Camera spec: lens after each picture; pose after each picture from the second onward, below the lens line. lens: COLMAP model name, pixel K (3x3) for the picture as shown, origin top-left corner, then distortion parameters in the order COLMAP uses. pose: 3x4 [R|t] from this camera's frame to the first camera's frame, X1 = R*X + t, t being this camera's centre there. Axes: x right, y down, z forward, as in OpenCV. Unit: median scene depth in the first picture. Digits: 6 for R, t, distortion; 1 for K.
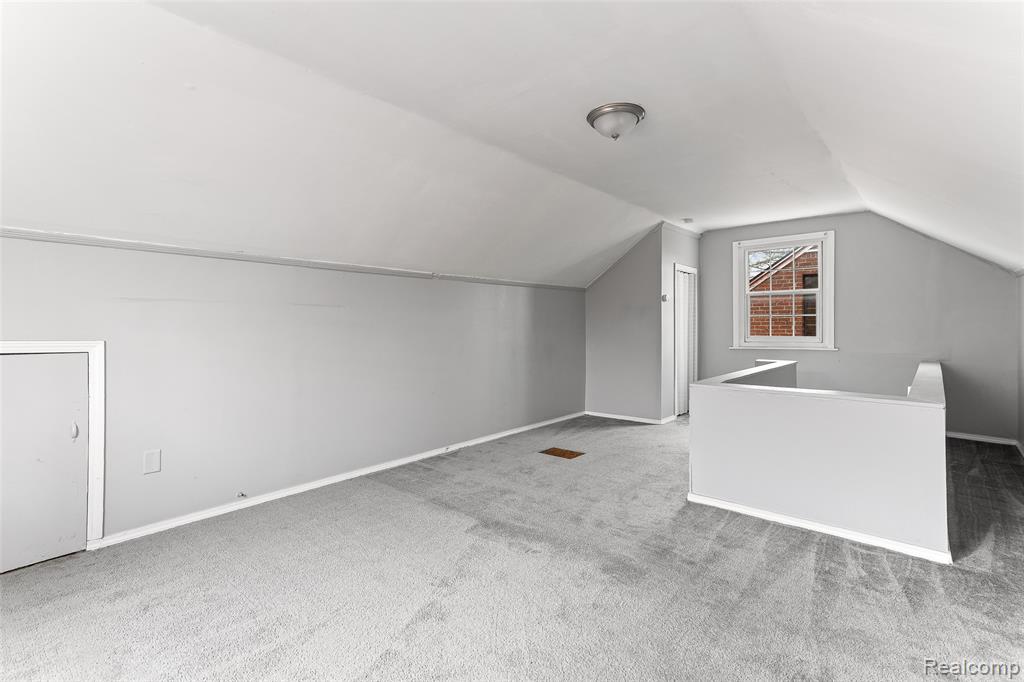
lens RADIAL K [[487.9, 0, 508.2], [0, 487.9, 335.5], [0, 0, 1]] dist [0.032436, 0.002719]
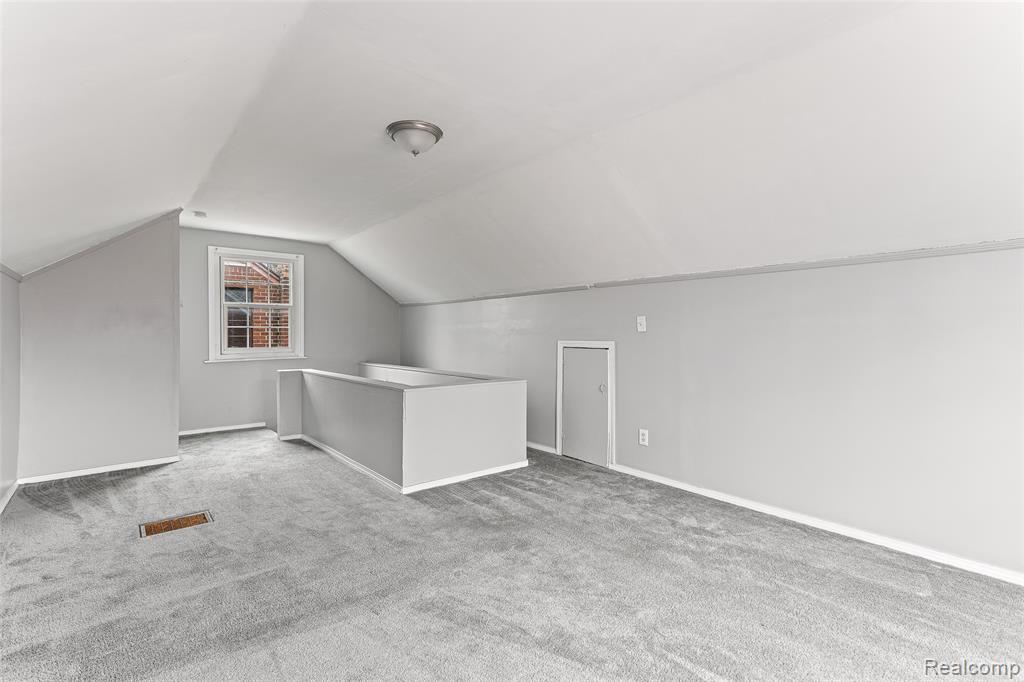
lens RADIAL K [[487.9, 0, 508.9], [0, 487.9, 337.4], [0, 0, 1]] dist [0.032436, 0.002719]
pose [[0.168332, -0.002861, 0.985726, -0.566703], [0.022700, 0.999742, -0.000975, -0.009990], [-0.985469, 0.022540, 0.168354, 0.477196]]
